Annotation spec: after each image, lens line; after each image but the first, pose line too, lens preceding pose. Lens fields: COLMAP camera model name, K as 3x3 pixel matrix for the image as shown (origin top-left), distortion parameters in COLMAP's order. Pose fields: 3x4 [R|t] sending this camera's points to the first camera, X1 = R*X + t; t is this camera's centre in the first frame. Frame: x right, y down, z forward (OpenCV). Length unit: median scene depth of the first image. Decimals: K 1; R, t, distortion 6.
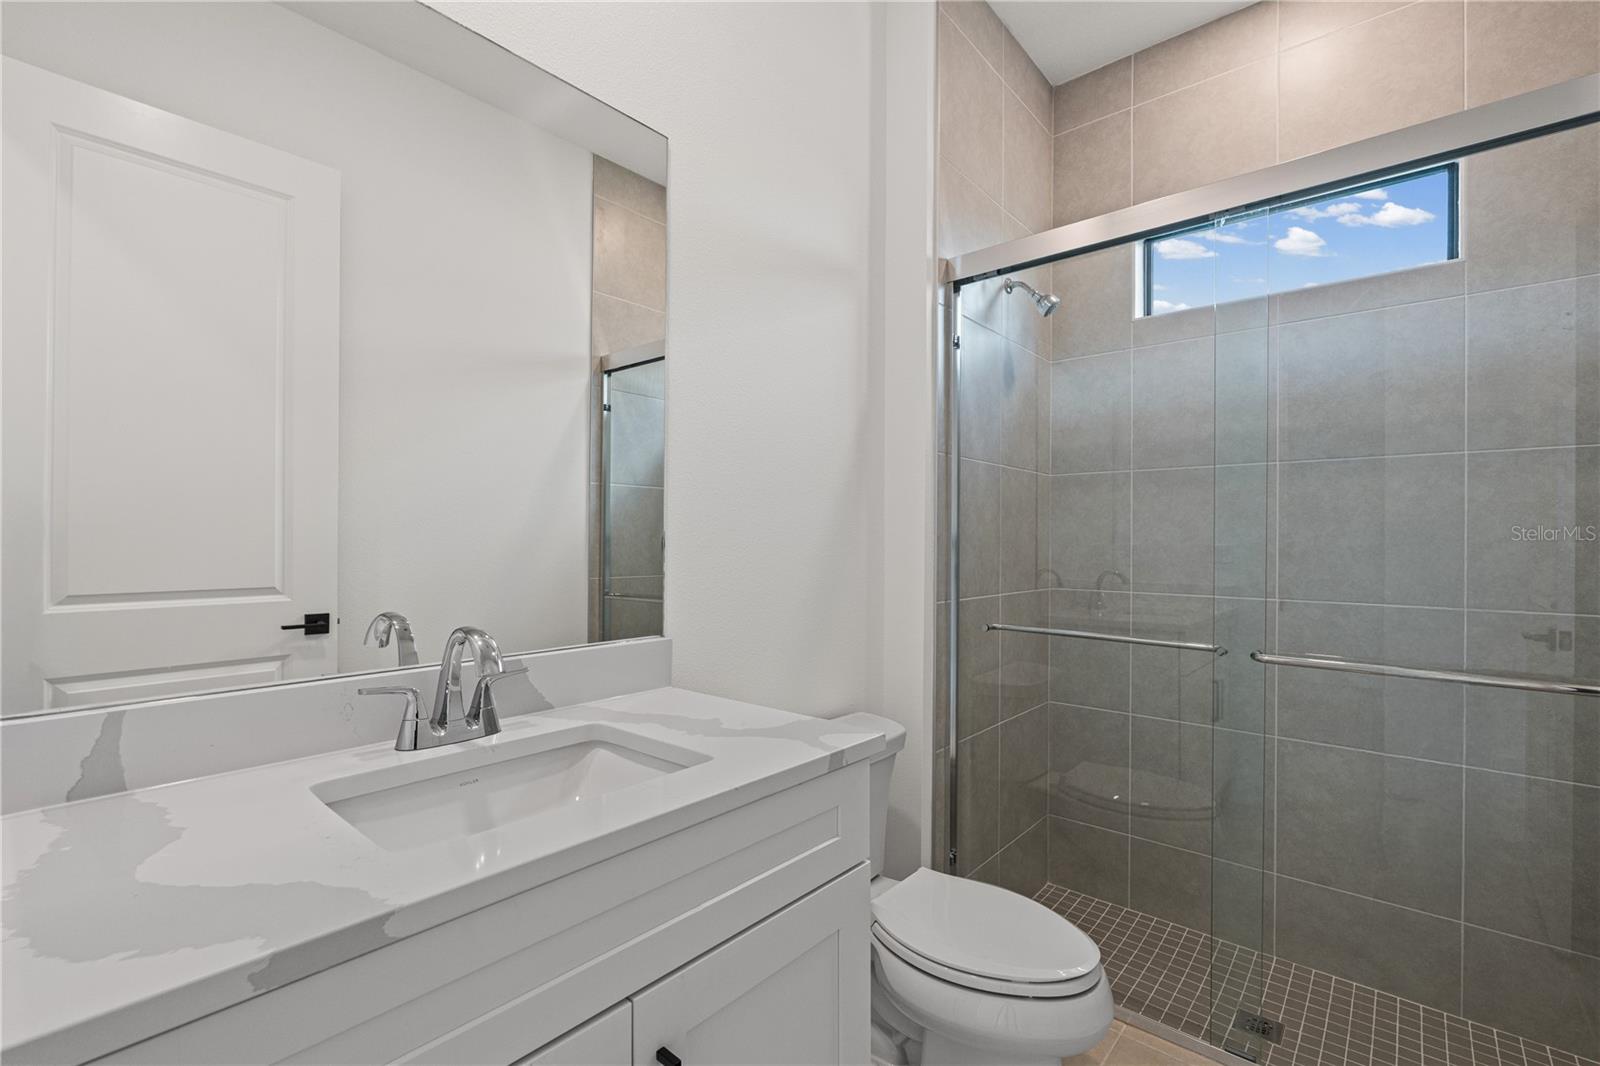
lens RADIAL K [[709.2, 0, 800.0], [0, 709.2, 533.0], [0, 0, 1]] dist [-0.004646, -0.000517]
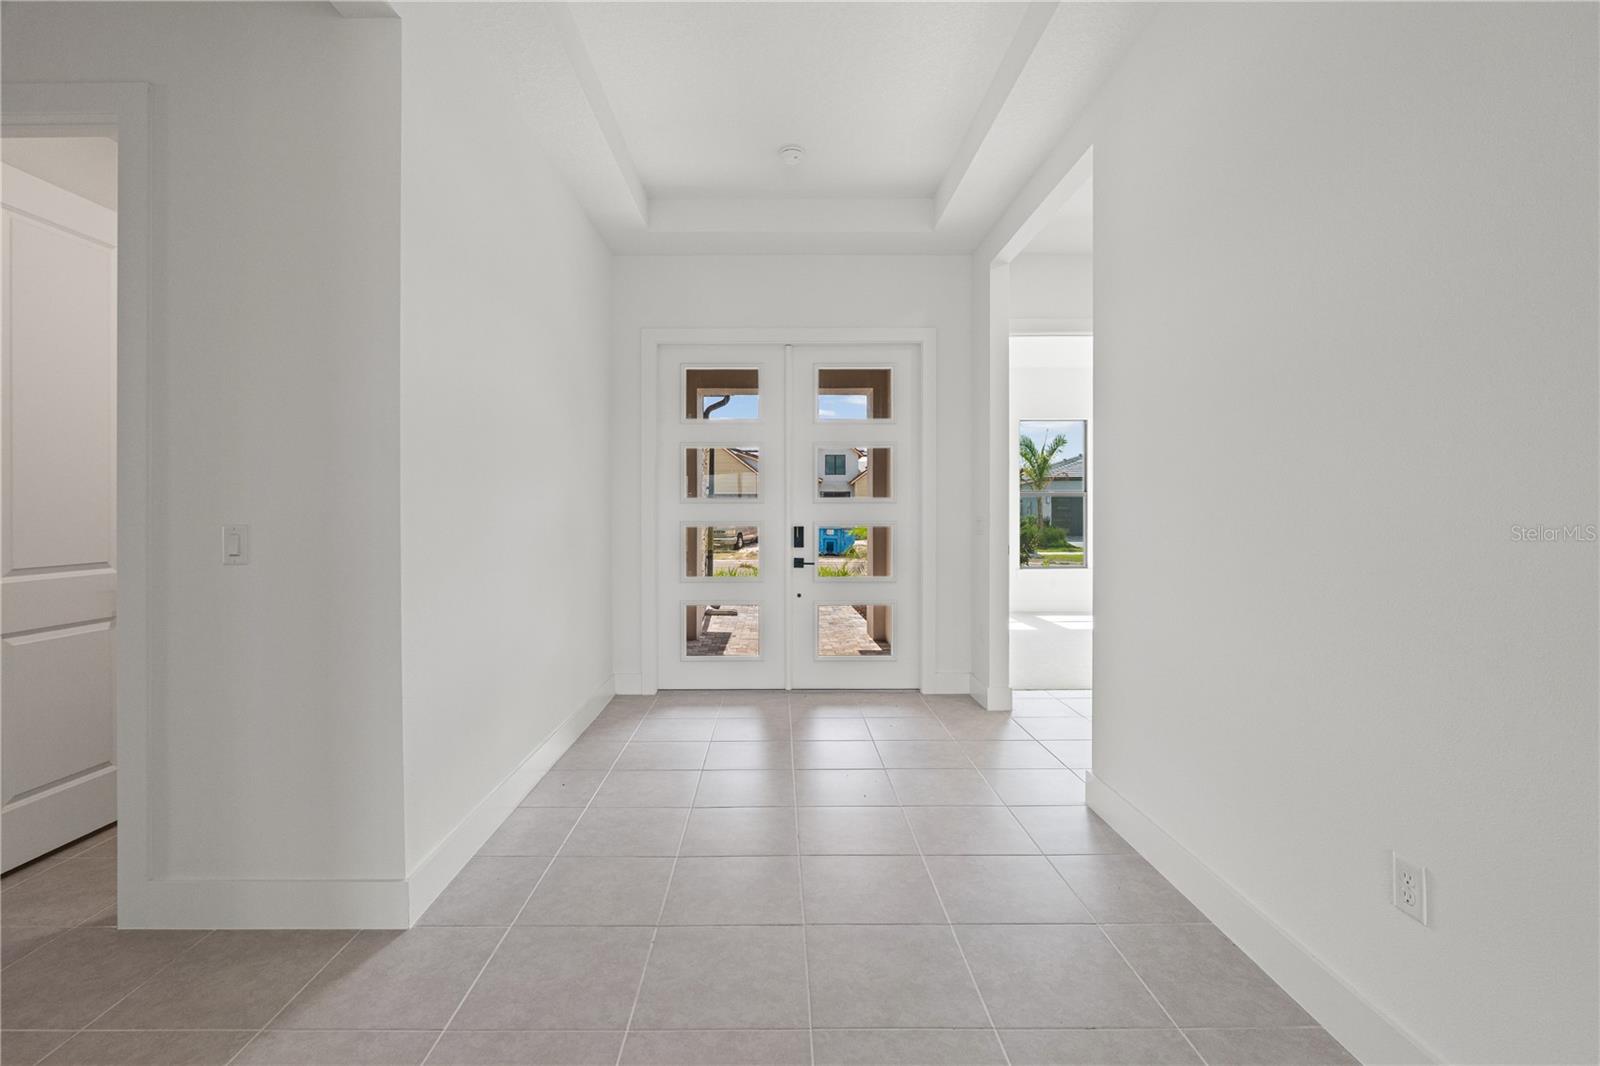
lens RADIAL K [[709.2, 0, 800.0], [0, 709.2, 533.0], [0, 0, 1]] dist [-0.004646, -0.000517]
pose [[0.738824, -0.027904, 0.673320, -0.740632], [0.004880, 0.999338, 0.036059, -0.014334], [-0.673880, -0.023356, 0.738471, -0.807754]]
